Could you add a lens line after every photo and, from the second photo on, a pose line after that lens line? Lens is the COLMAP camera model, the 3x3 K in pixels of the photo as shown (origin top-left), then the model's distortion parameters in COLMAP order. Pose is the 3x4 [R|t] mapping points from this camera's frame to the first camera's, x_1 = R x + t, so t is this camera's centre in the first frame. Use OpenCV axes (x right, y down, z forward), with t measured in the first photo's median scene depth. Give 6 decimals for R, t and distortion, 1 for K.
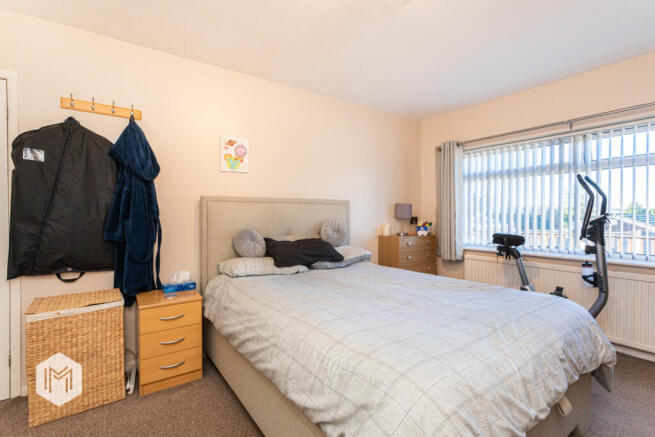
lens RADIAL K [[317.2, 0, 327.5], [0, 317.2, 218.5], [0, 0, 1]] dist [-0.053612, 0.032288]
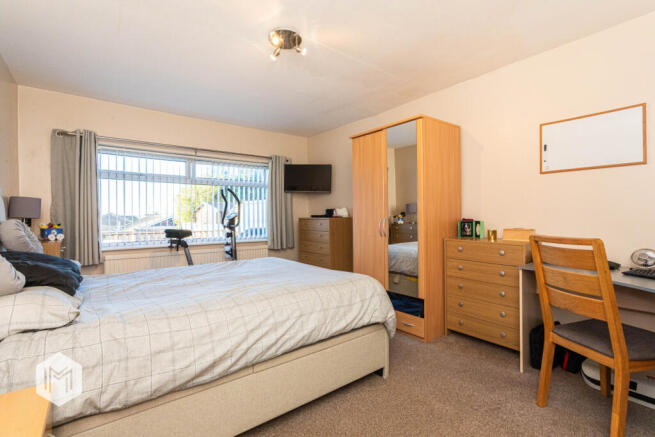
lens RADIAL K [[317.2, 0, 327.5], [0, 317.2, 218.5], [0, 0, 1]] dist [-0.053612, 0.032288]
pose [[-0.079816, 0.005578, 0.996794, -0.716456], [0.033309, 0.999441, -0.002926, 0.031587], [-0.996253, 0.032969, -0.079957, 0.532630]]
